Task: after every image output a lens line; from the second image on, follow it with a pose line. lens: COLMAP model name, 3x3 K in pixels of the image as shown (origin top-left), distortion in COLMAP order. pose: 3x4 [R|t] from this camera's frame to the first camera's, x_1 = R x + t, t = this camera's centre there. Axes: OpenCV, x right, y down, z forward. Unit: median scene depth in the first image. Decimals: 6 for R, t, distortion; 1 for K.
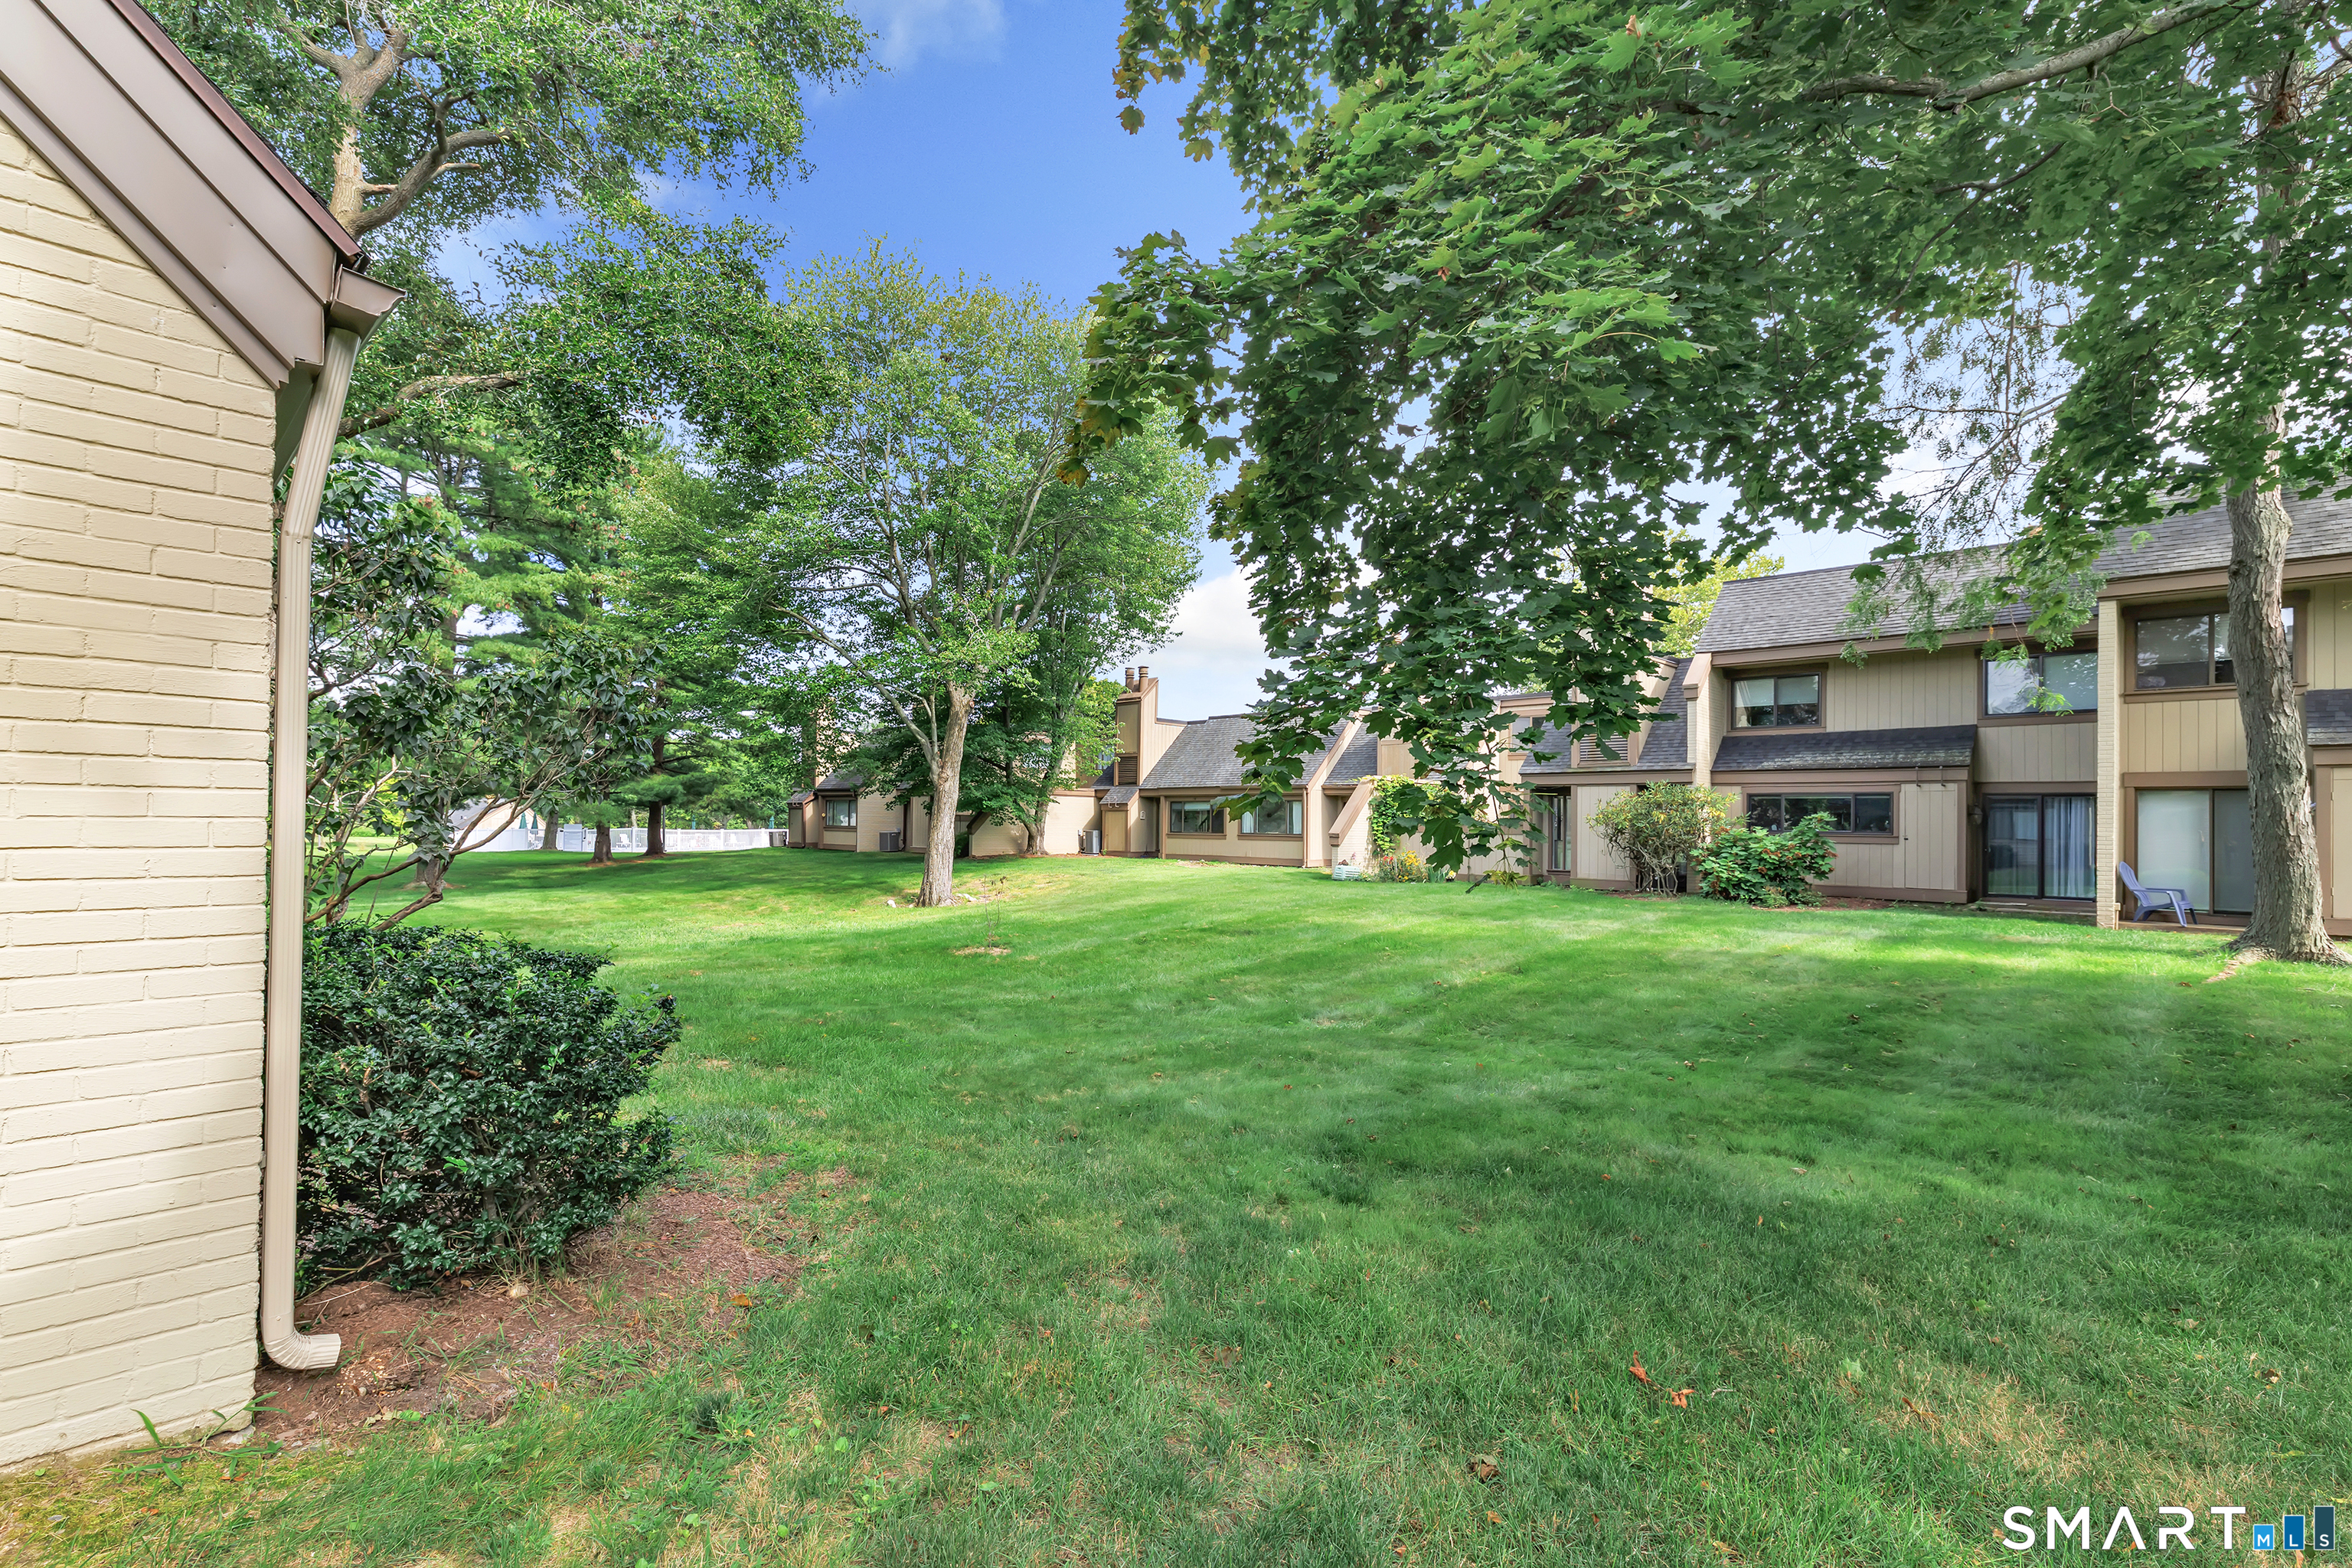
lens RADIAL K [[1065.8, 0, 1183.0], [0, 1065.8, 821.9], [0, 0, 1]] dist [0.000887, 0.000003]
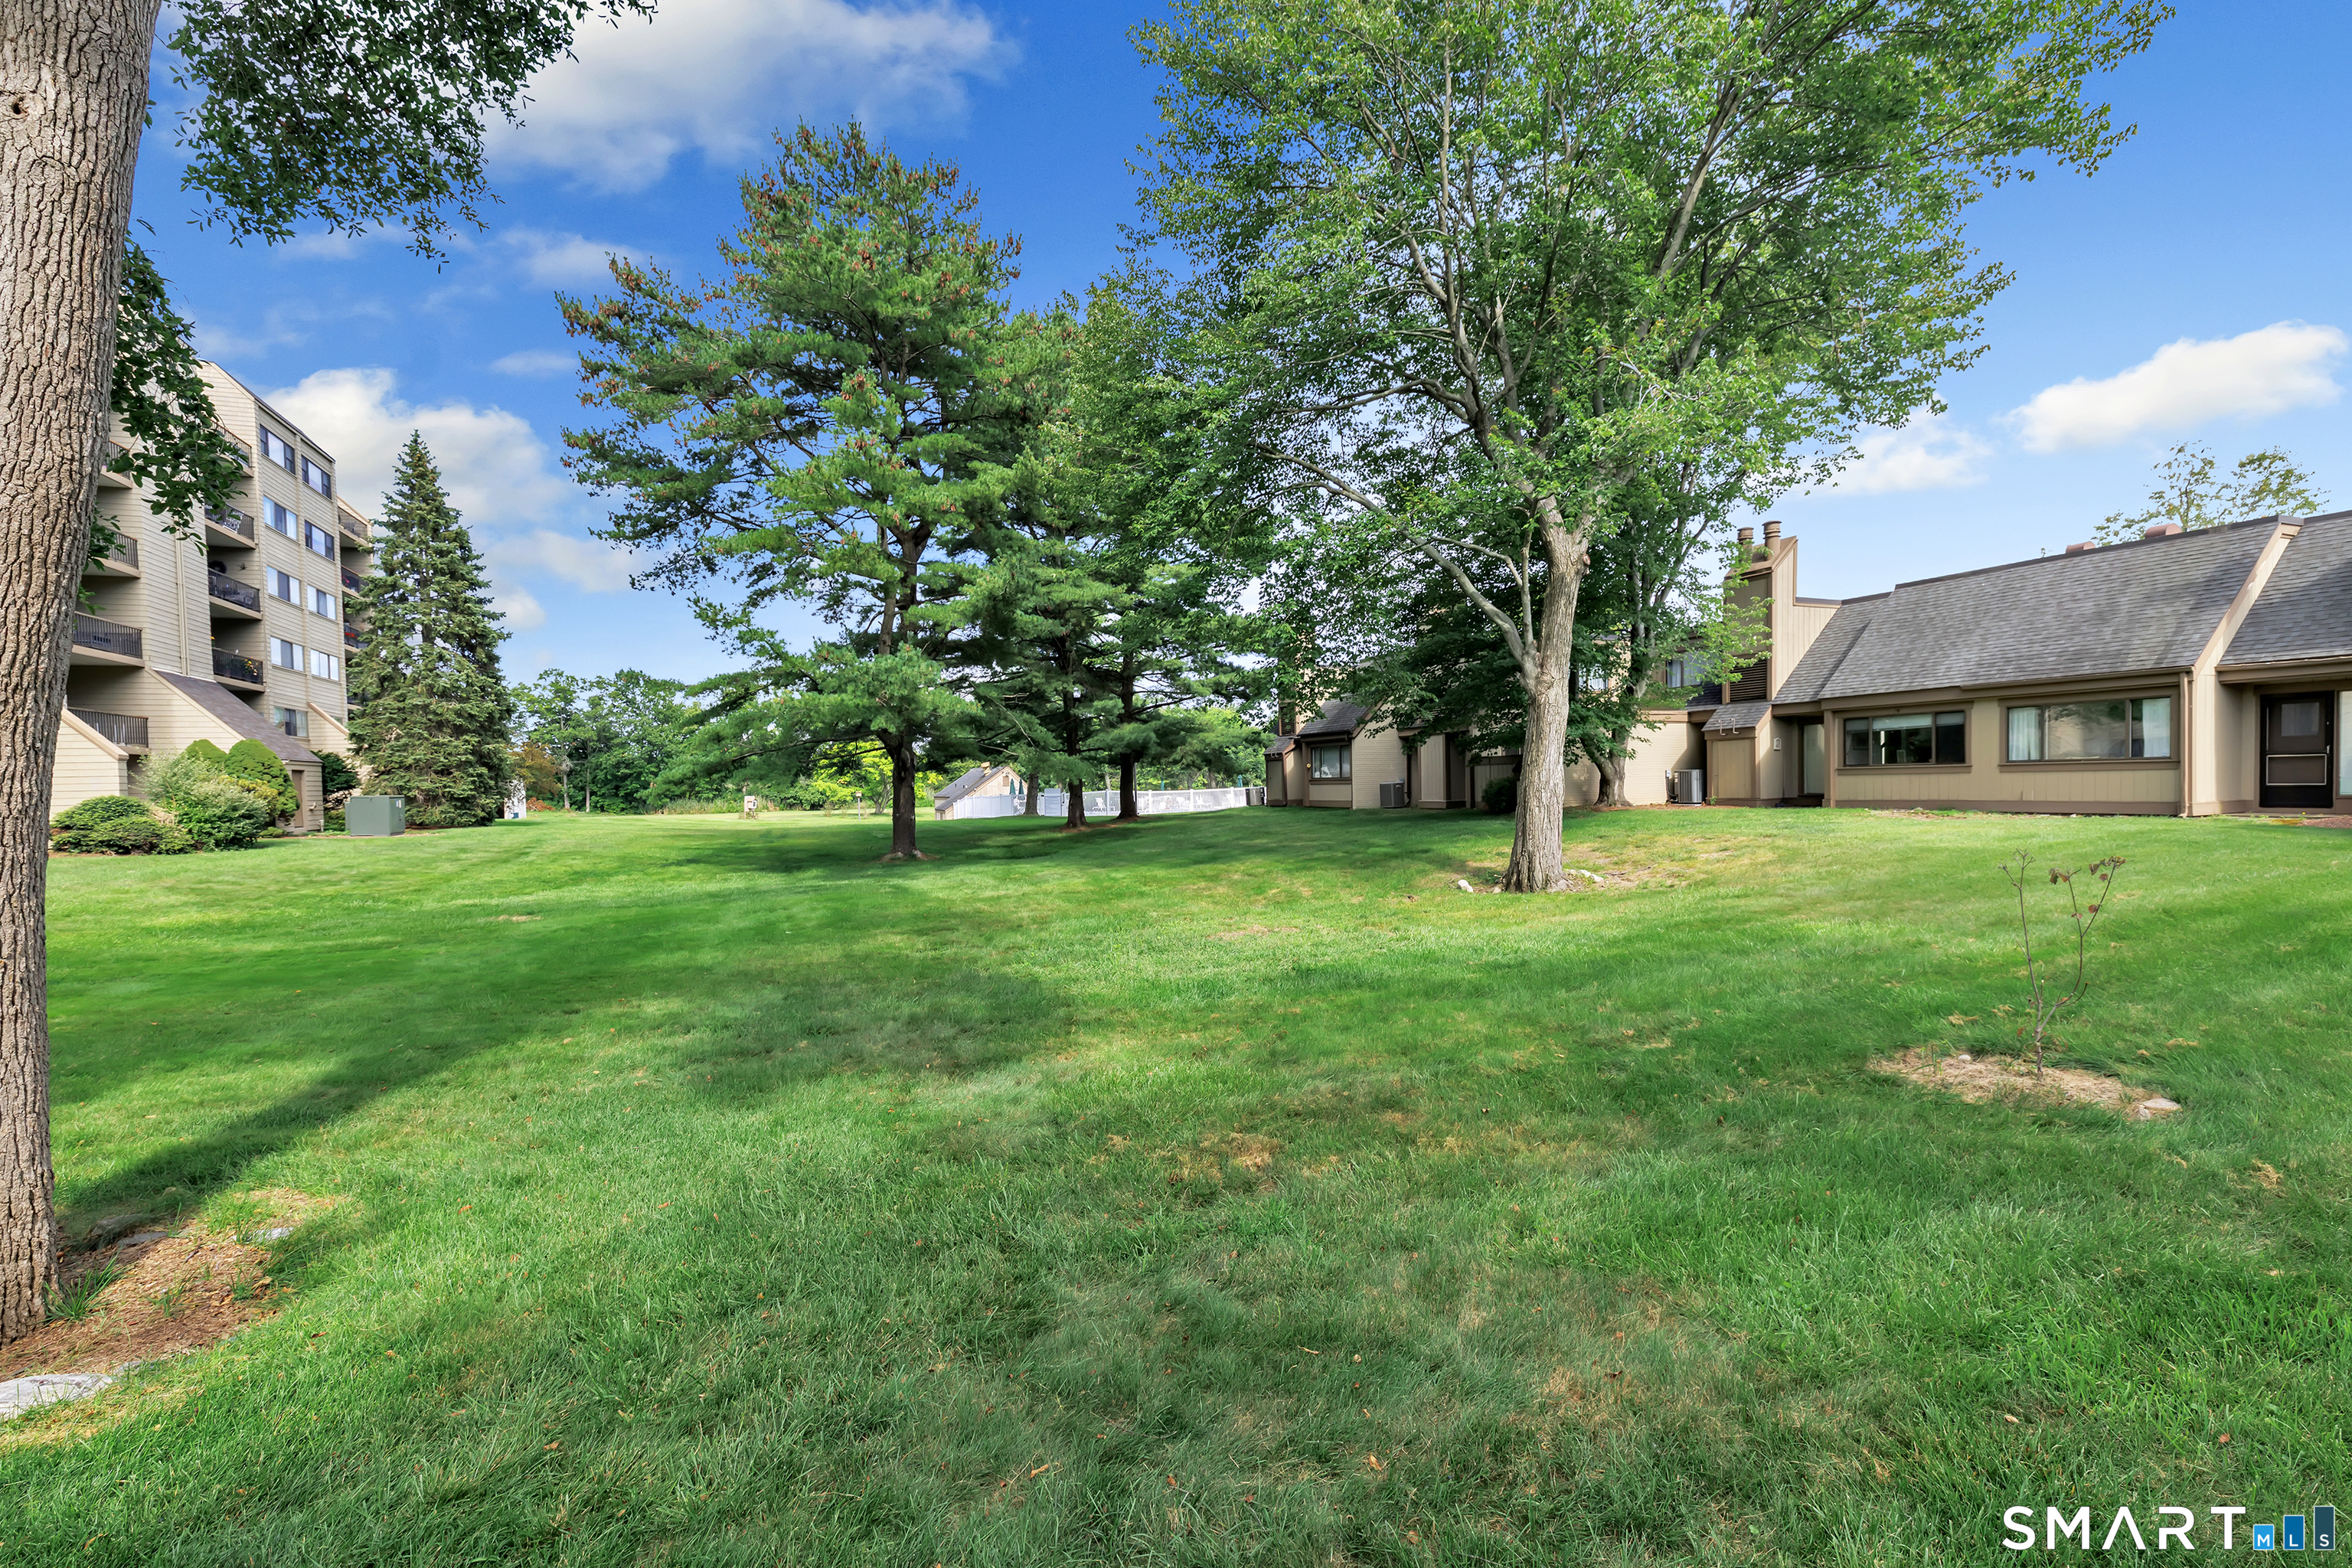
lens RADIAL K [[1033.5, 0, 1176.0], [0, 1033.5, 784.0], [0, 0, 1]] dist [0.000792, -0.000048]
pose [[0.915743, -0.033551, -0.400362, -0.125386], [0.034828, 0.999385, -0.004088, 0.008403], [0.400253, -0.010200, 0.916348, 0.251718]]
